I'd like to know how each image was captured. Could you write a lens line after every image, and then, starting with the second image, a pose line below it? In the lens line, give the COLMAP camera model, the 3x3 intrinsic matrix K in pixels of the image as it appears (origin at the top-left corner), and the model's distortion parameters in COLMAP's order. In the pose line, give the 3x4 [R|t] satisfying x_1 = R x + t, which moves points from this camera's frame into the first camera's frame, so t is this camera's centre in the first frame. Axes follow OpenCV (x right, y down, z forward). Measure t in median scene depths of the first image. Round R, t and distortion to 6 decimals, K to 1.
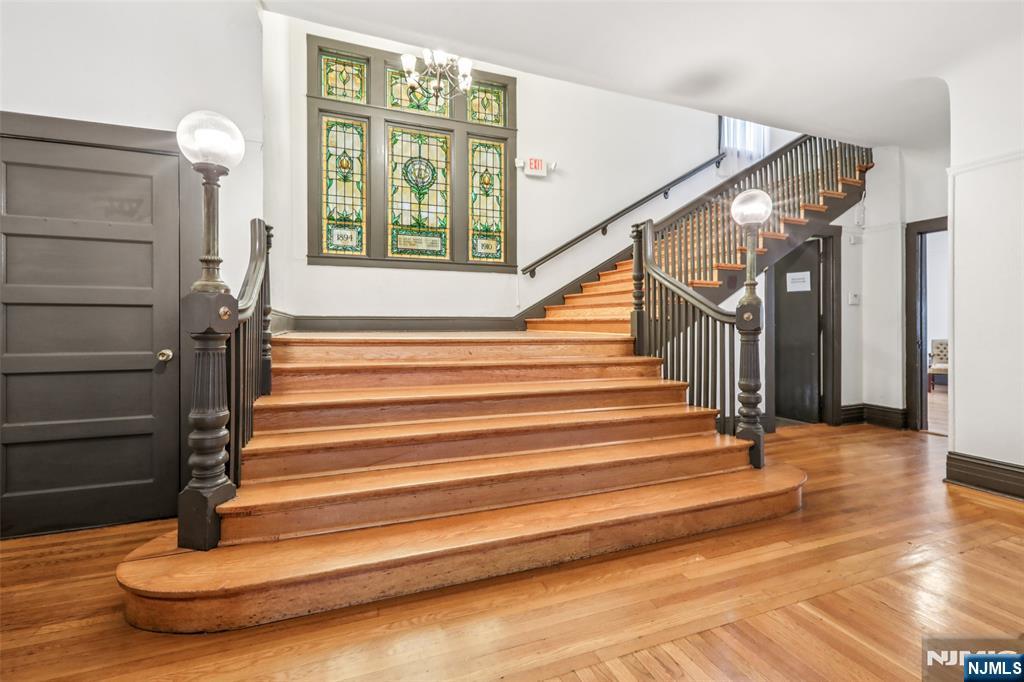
lens RADIAL K [[467.2, 0, 506.8], [0, 467.2, 324.8], [0, 0, 1]] dist [0.001406, 0.001088]
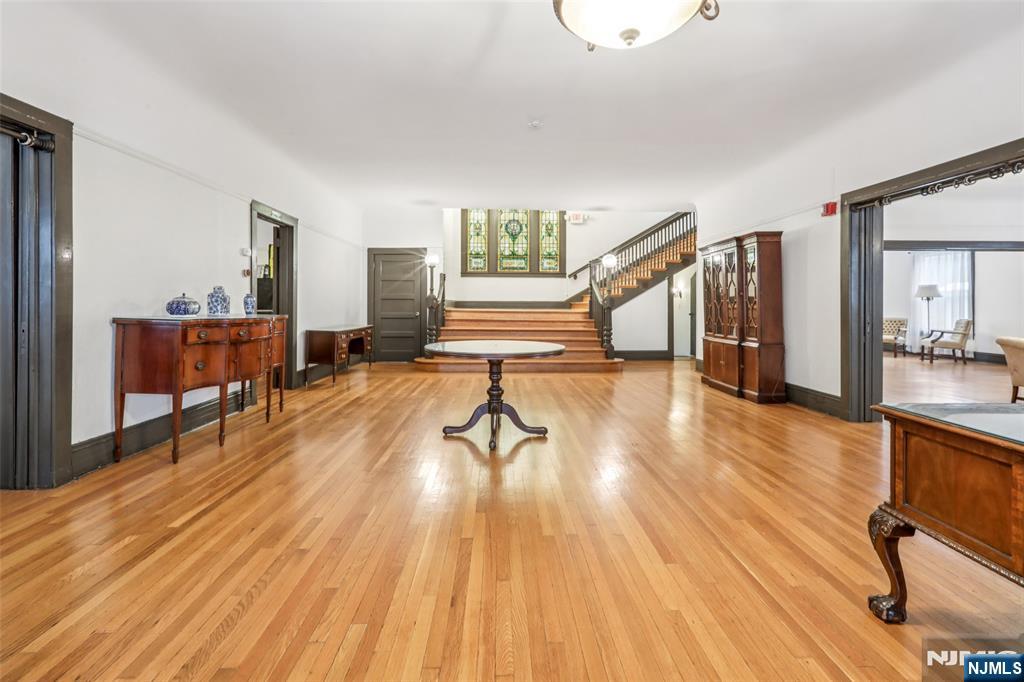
lens RADIAL K [[467.2, 0, 498.4], [0, 467.2, 306.5], [0, 0, 1]] dist [0.001406, 0.001088]
pose [[0.937771, 0.002687, -0.347244, 0.432530], [-0.002448, 0.999996, 0.001128, 0.002373], [0.347246, -0.000207, 0.937774, -0.855168]]
